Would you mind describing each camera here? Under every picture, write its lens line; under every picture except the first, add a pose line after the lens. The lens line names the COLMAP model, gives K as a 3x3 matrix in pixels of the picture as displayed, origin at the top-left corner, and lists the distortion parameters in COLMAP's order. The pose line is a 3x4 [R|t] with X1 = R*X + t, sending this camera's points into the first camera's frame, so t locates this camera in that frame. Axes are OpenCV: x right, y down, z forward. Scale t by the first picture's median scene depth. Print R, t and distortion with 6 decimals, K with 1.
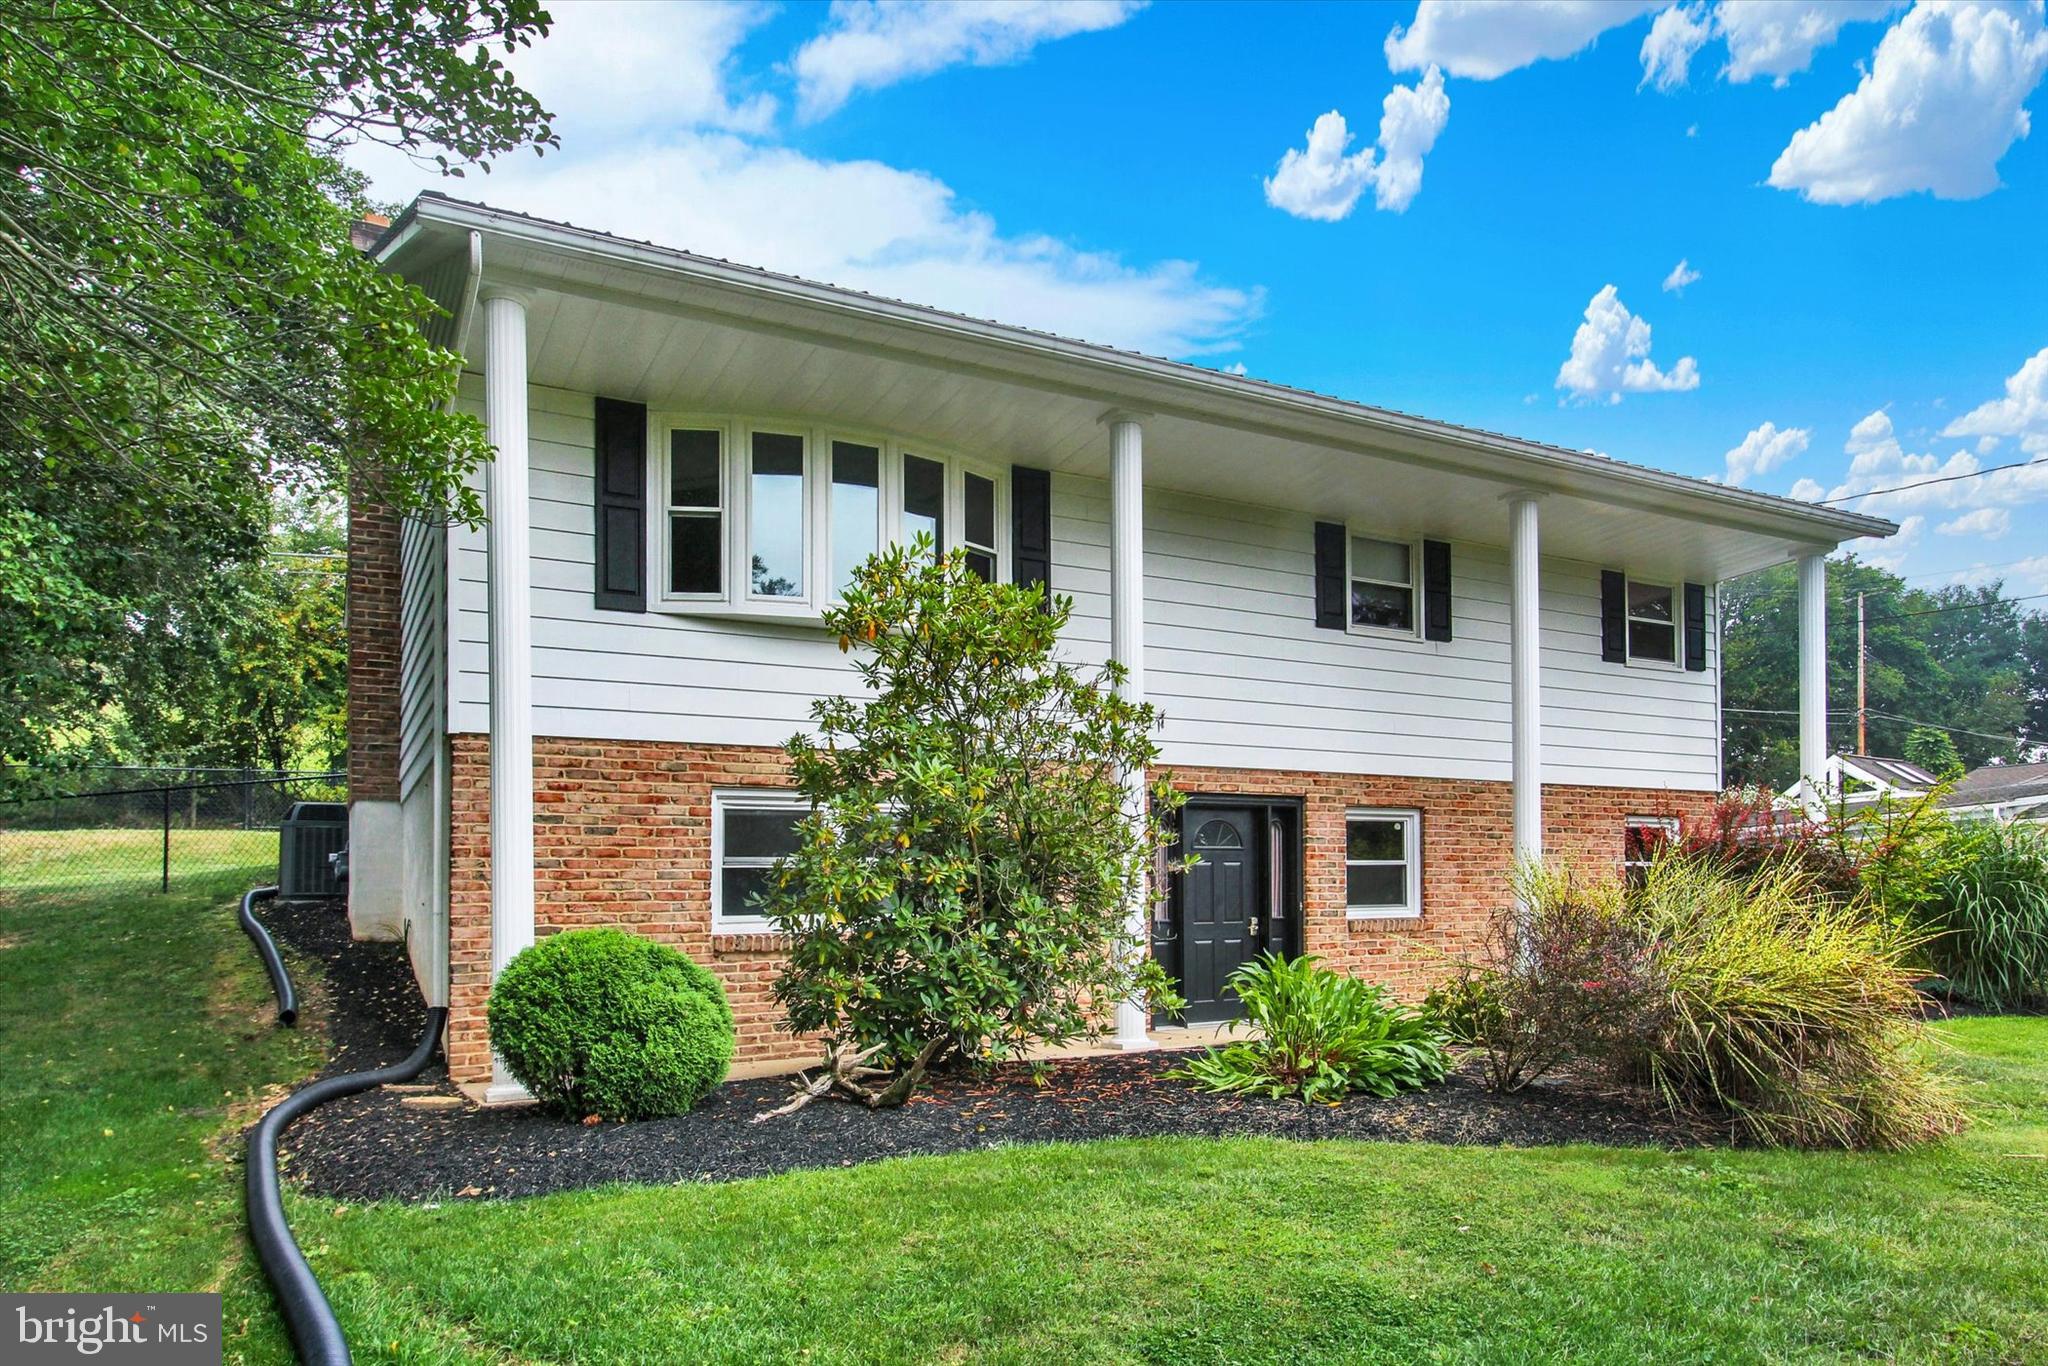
lens RADIAL K [[1120.3, 0, 1024.2], [0, 1120.3, 733.0], [0, 0, 1]] dist [-0.020007, -0.000415]
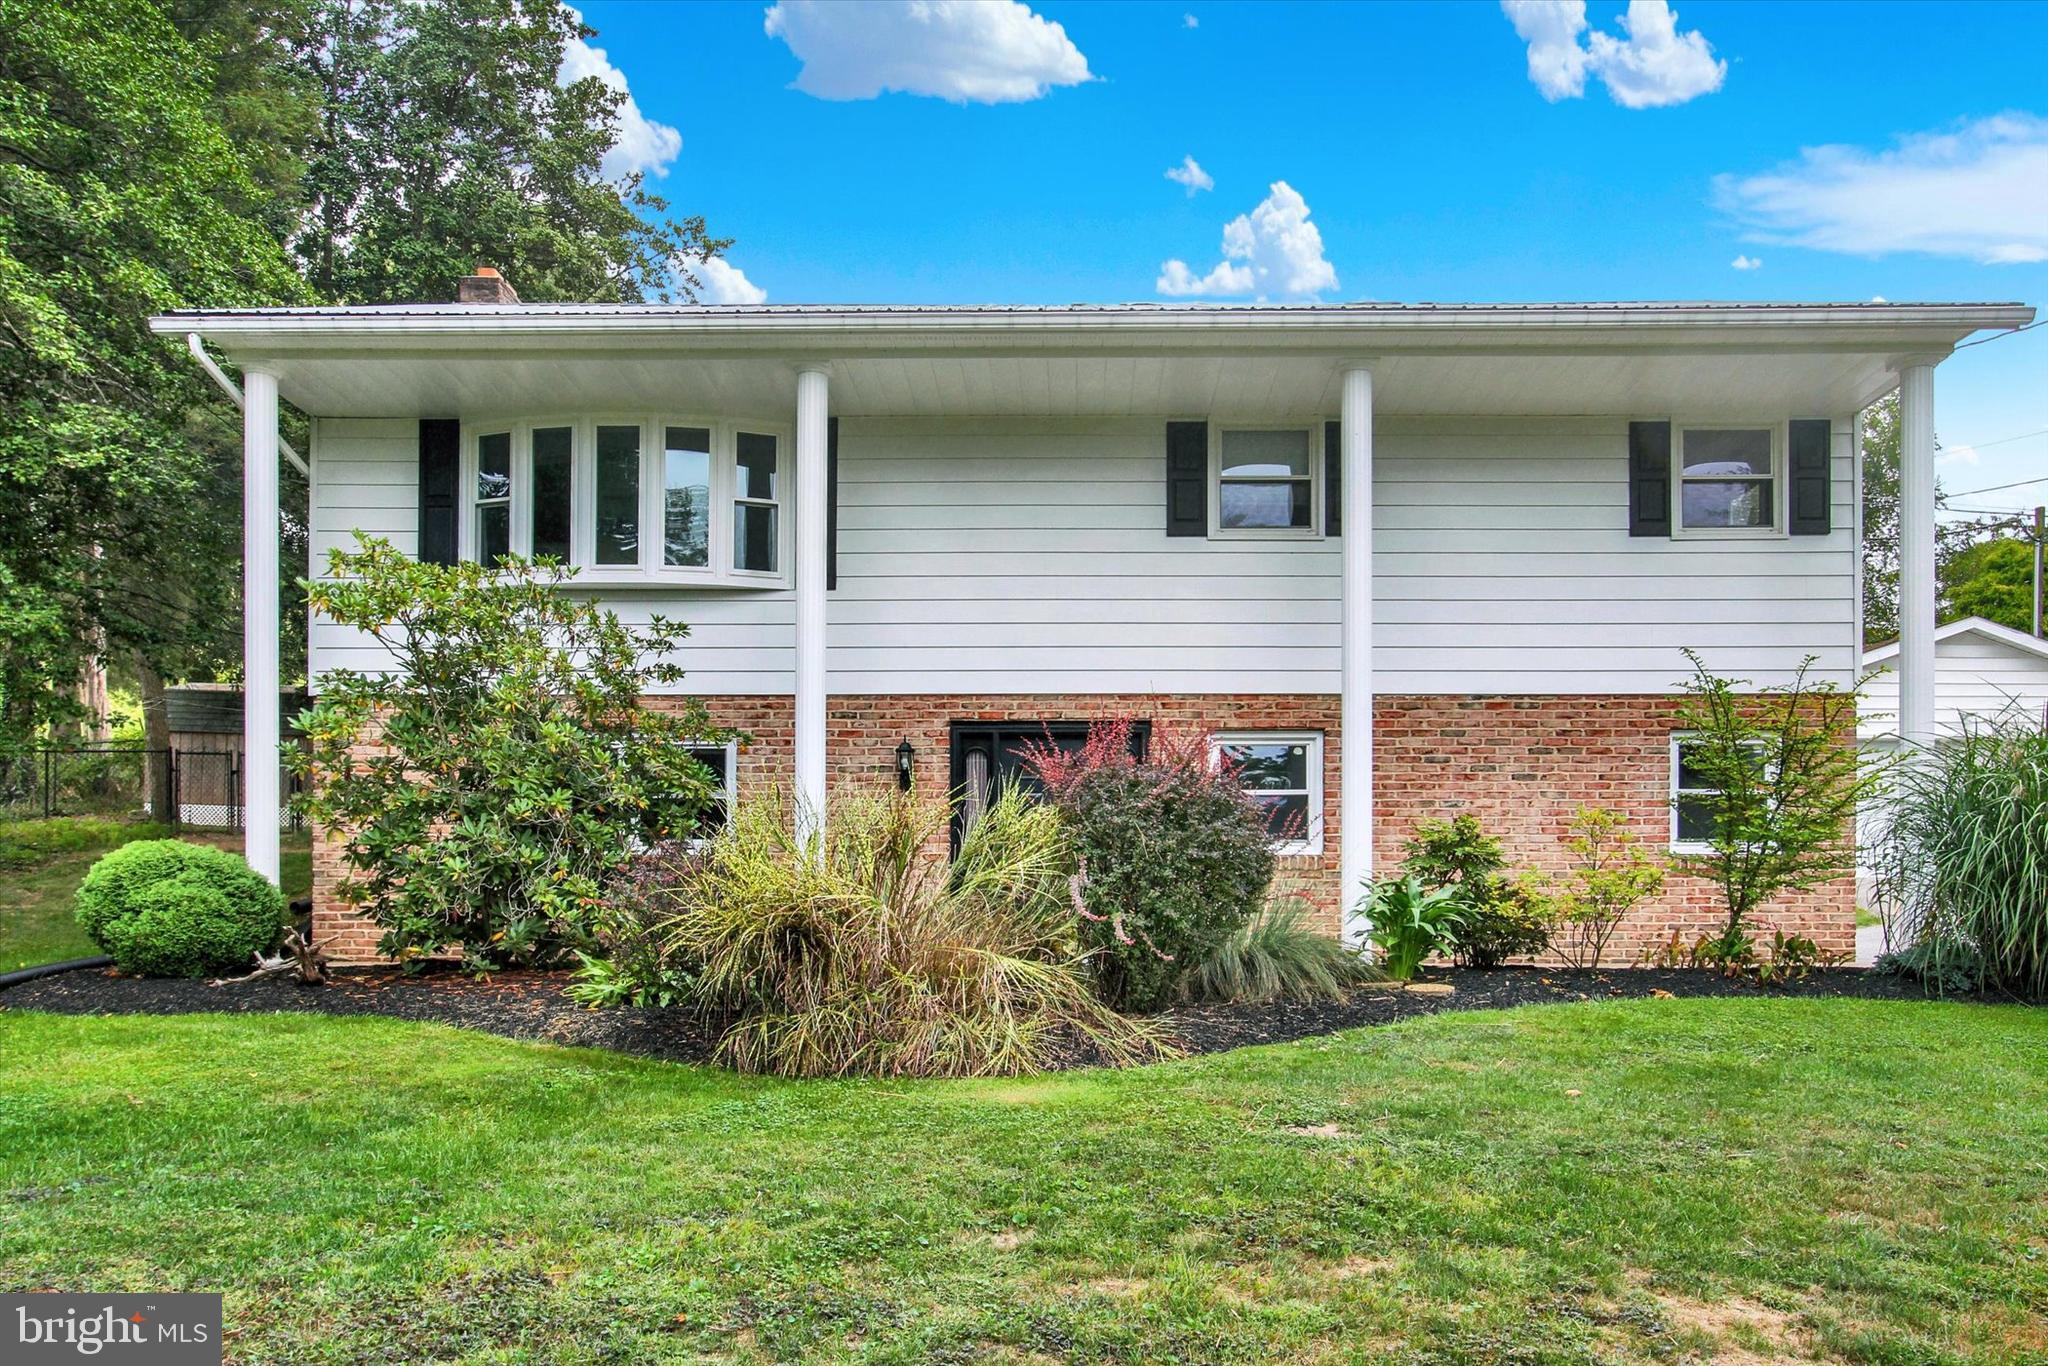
lens RADIAL K [[966.9, 0, 1023.5], [0, 966.9, 679.6], [0, 0, 1]] dist [-0.002263, -0.000567]
pose [[0.906294, -0.055835, -0.418942, 0.462083], [0.054318, 0.998402, -0.015557, 0.027550], [0.419142, -0.008657, 0.907880, 0.220218]]
